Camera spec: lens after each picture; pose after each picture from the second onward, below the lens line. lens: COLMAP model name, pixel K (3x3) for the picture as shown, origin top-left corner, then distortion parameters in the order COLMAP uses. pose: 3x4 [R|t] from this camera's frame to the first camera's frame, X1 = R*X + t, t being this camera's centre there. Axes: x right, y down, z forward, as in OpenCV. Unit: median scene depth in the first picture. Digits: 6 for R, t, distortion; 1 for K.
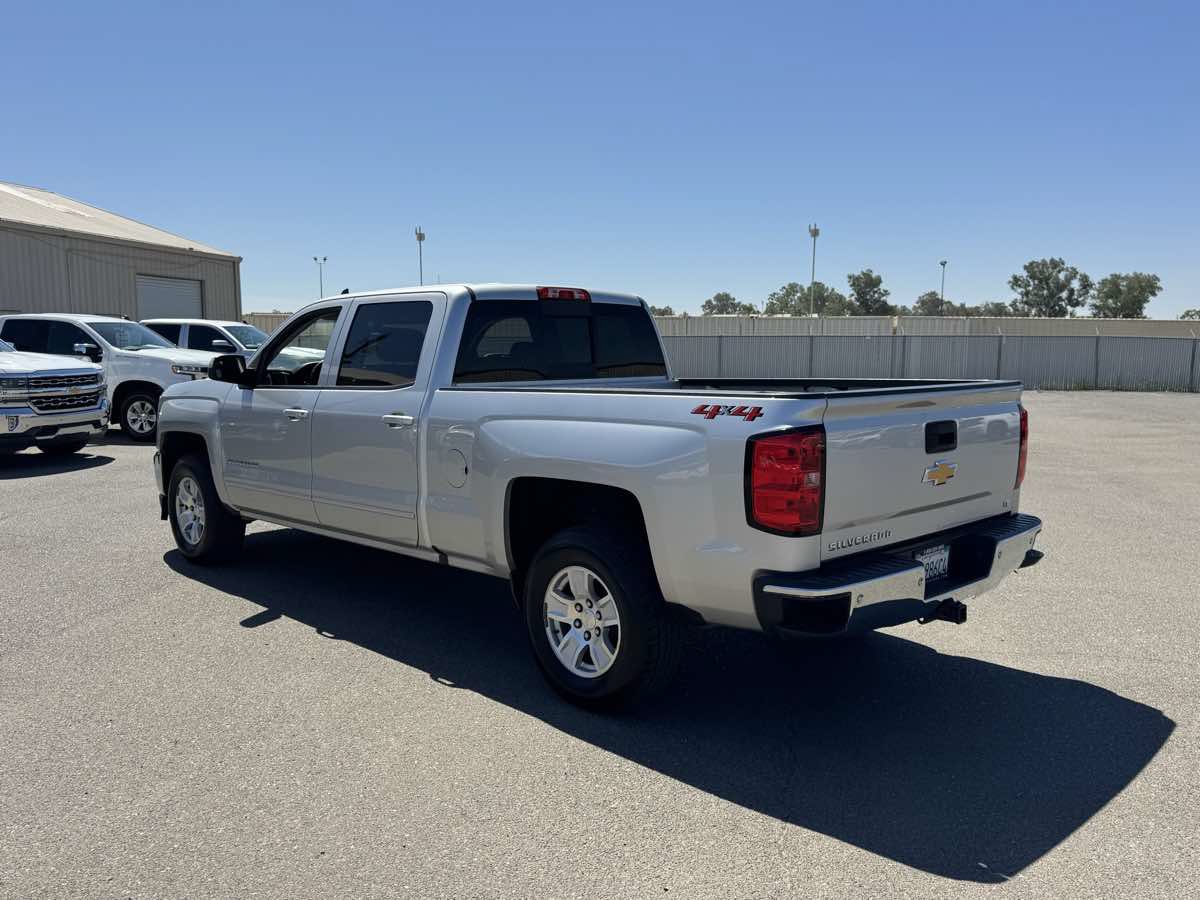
lens RADIAL K [[981.7, 0, 600.0], [0, 981.7, 450.0], [0, 0, 1]] dist [0.145184, -0.284242]
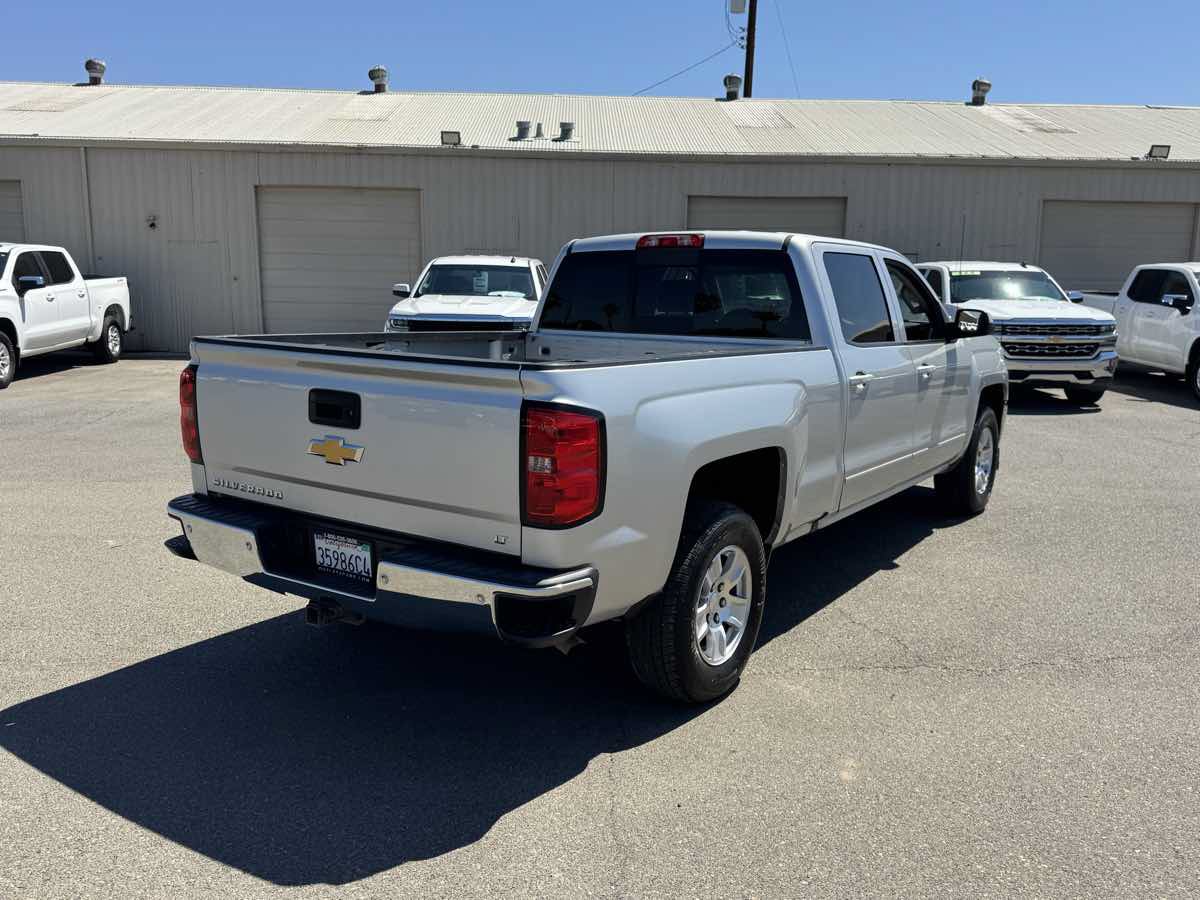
lens RADIAL K [[1025.5, 0, 627.8], [0, 1025.5, 449.4], [0, 0, 1]] dist [0.059125, -0.145207]
pose [[0.178433, 0.160600, -0.970757, 0.353525], [-0.117068, 0.983047, 0.141115, -0.037692], [0.976963, 0.088465, 0.194209, 0.304782]]
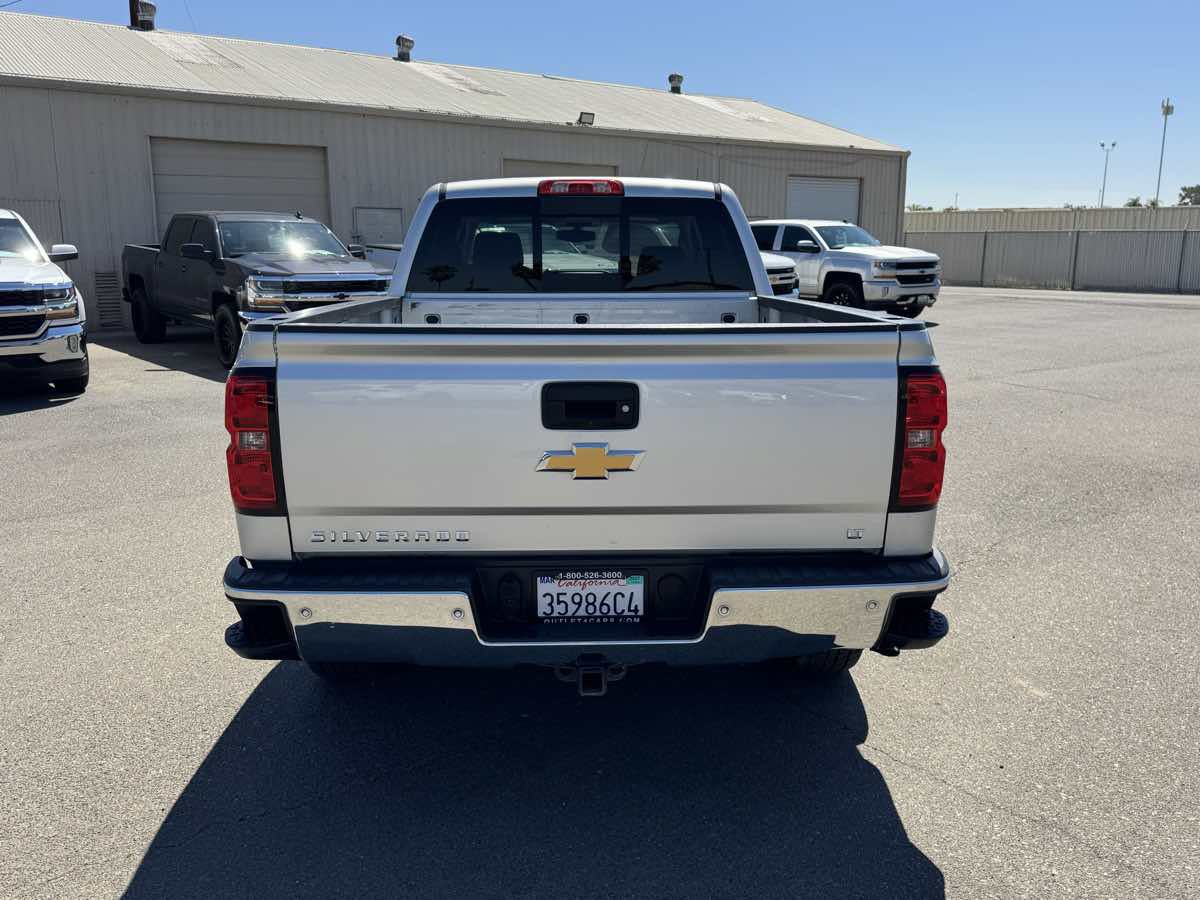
lens RADIAL K [[981.7, 0, 600.0], [0, 981.7, 450.0], [0, 0, 1]] dist [0.145184, -0.284242]
pose [[0.731214, 0.139830, -0.667663, 0.217379], [-0.072169, 0.989130, 0.128117, -0.018745], [0.678320, -0.045497, 0.733357, 0.151447]]
